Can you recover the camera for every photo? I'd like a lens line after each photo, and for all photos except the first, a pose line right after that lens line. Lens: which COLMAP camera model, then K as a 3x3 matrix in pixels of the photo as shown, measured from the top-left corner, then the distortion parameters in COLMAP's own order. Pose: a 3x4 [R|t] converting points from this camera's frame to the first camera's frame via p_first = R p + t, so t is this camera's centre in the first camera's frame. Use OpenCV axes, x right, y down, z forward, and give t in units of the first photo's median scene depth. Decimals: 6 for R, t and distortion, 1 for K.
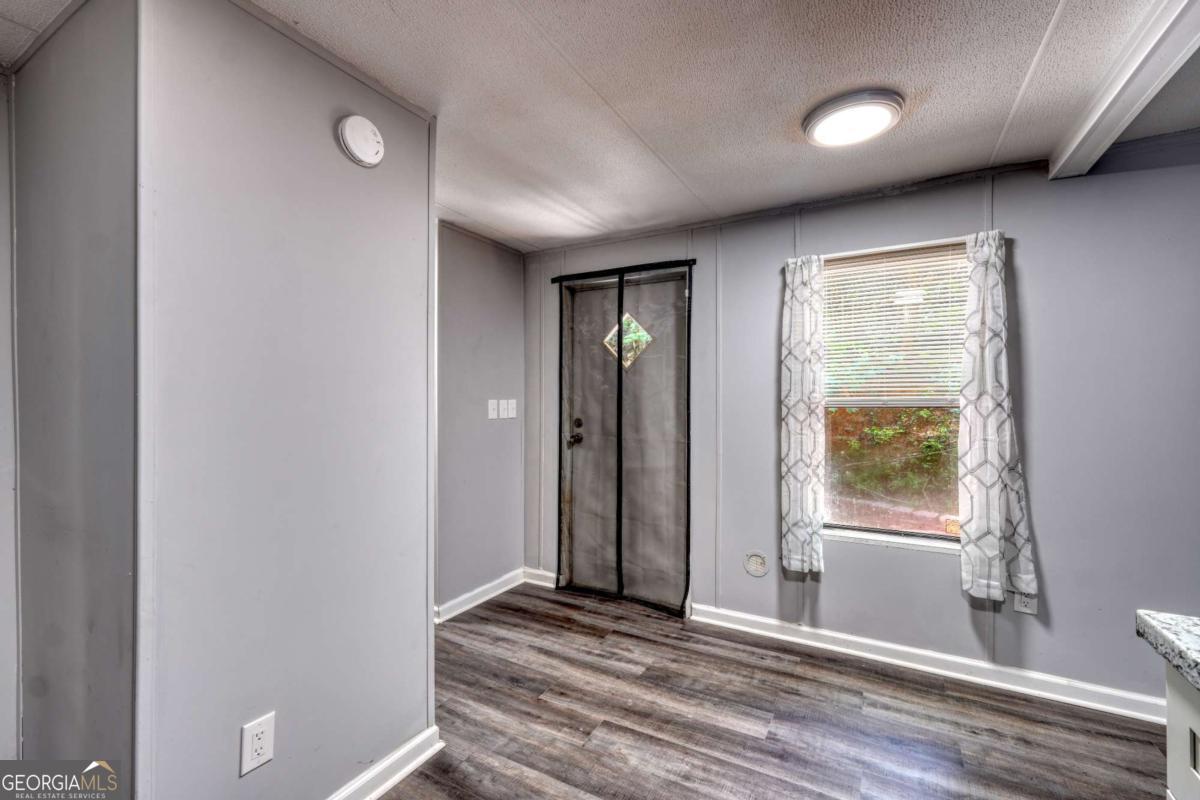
lens RADIAL K [[509.7, 0, 600.0], [0, 509.7, 400.0], [0, 0, 1]] dist [-0.002279, -0.000127]
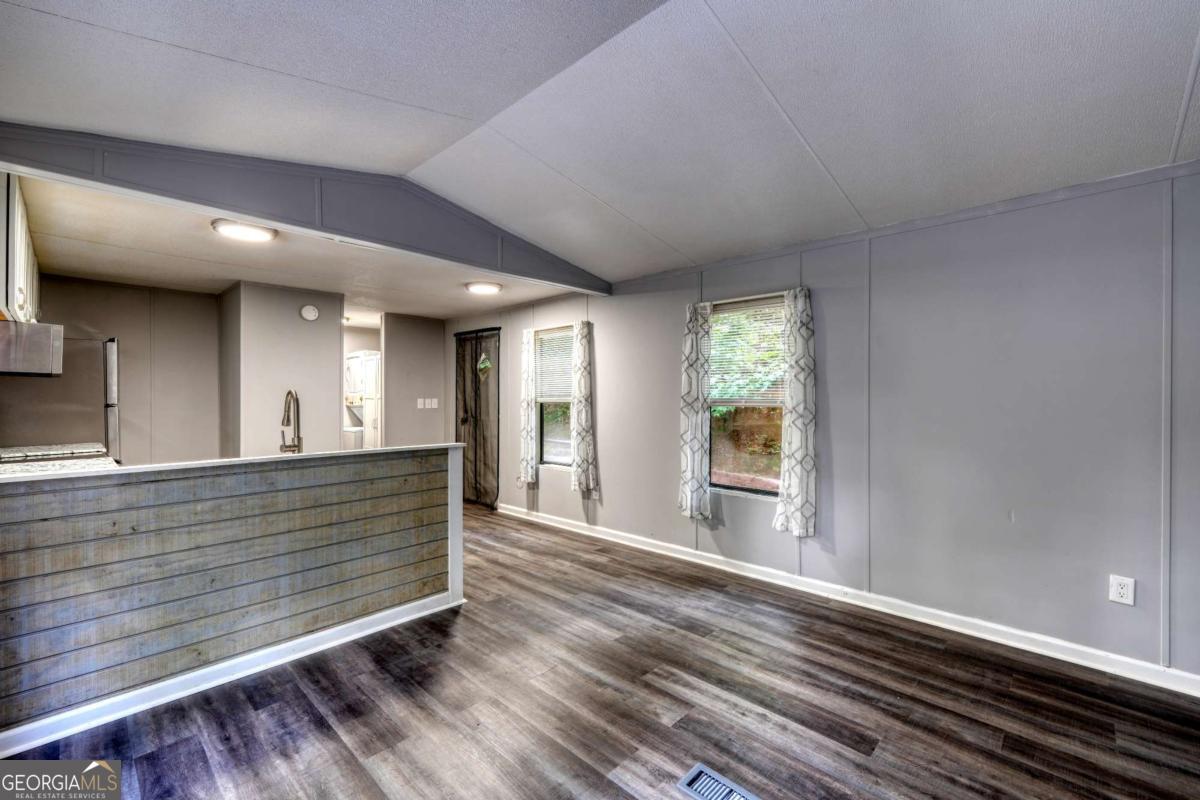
lens RADIAL K [[516.1, 0, 592.2], [0, 516.1, 399.4], [0, 0, 1]] dist [0.001432, 0.000621]
pose [[0.966412, 0.002753, -0.256982, 1.038184], [-0.003879, 0.999985, -0.003874, 0.008189], [0.256967, 0.004741, 0.966409, -0.821756]]
